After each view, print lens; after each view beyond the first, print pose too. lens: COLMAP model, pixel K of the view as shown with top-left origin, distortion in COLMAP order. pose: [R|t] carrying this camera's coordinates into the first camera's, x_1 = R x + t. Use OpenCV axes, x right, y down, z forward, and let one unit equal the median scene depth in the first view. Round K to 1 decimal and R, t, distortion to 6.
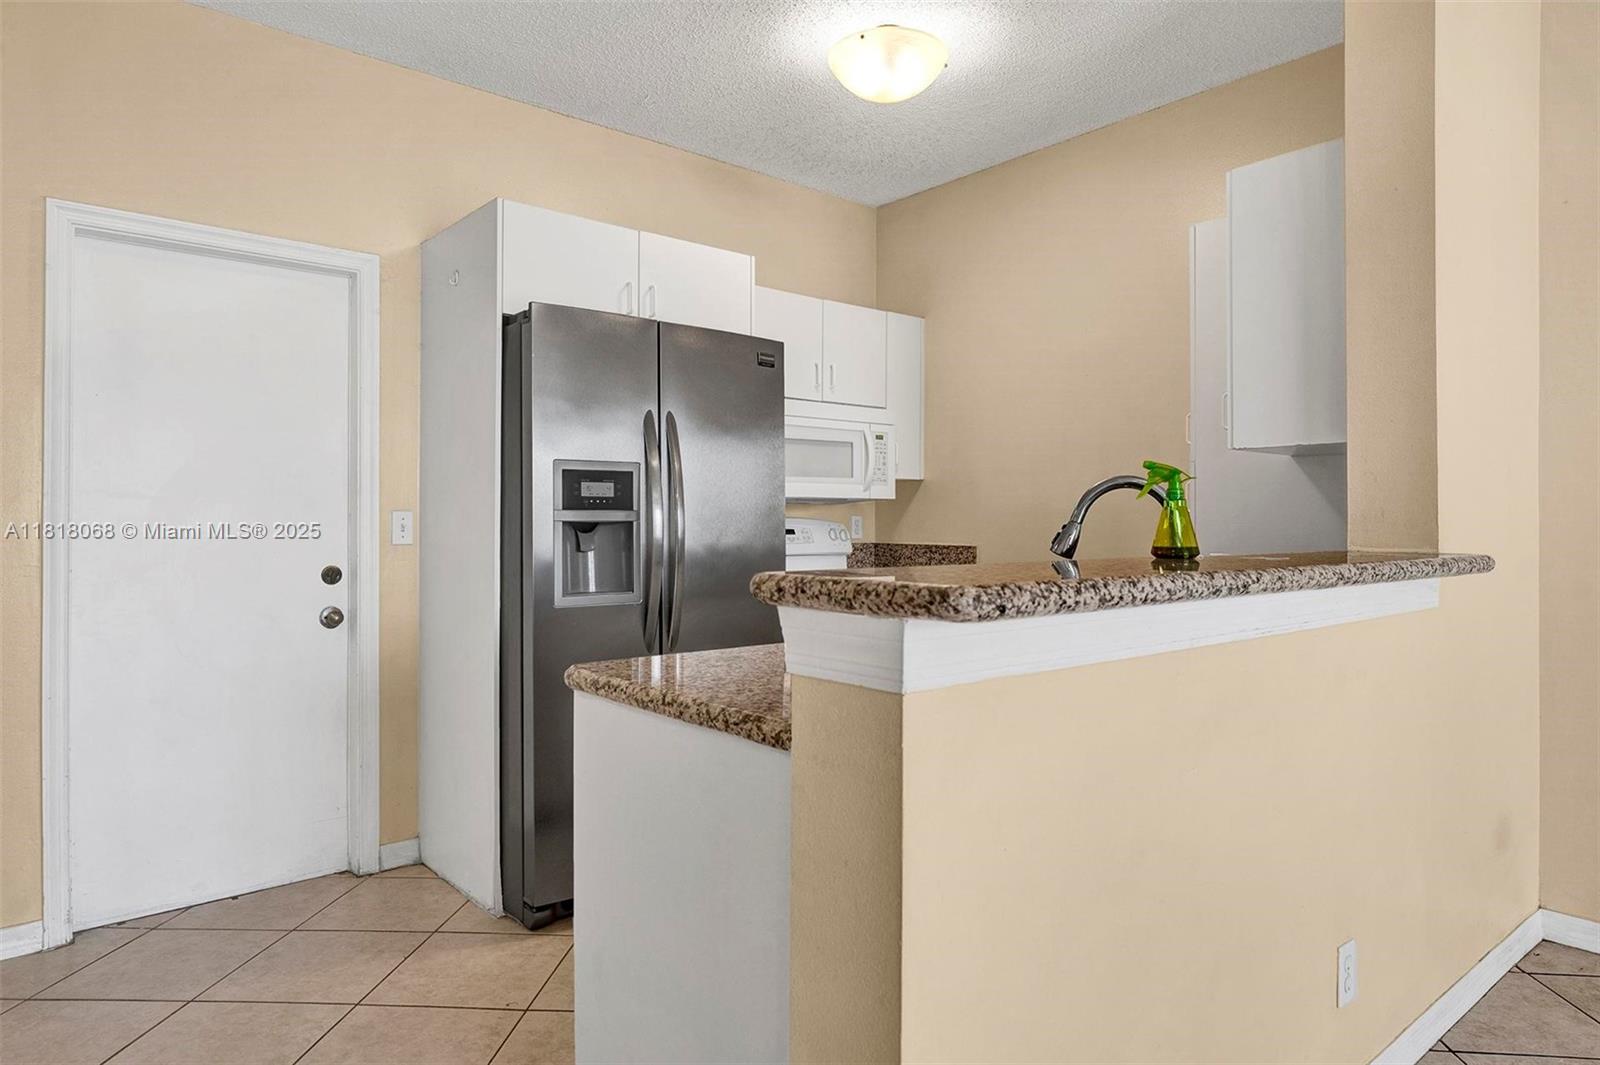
lens RADIAL K [[977.4, 0, 804.3], [0, 977.4, 525.4], [0, 0, 1]] dist [0.015640, 0.002471]
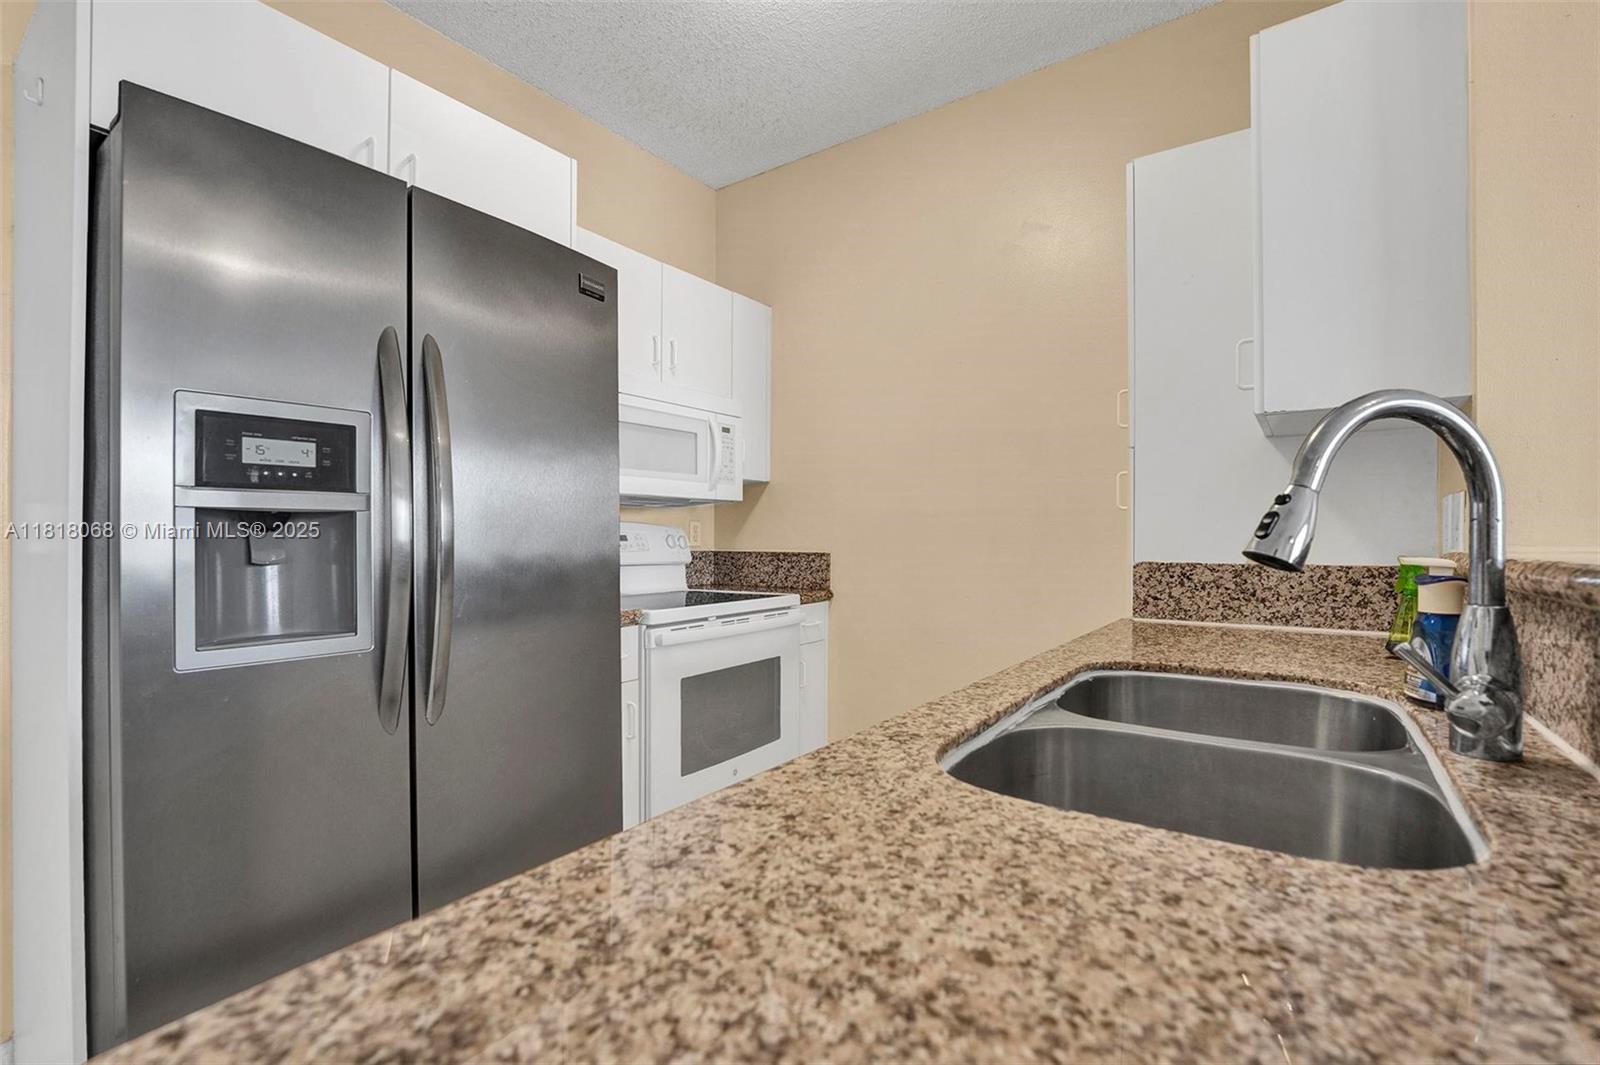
lens RADIAL K [[714.6, 0, 790.4], [0, 714.6, 544.7], [0, 0, 1]] dist [-0.009010, 0.000067]
pose [[0.973579, -0.000288, 0.228351, -0.019351], [-0.001377, 0.999974, 0.007131, 0.011761], [-0.228347, -0.007257, 0.973553, 0.512919]]
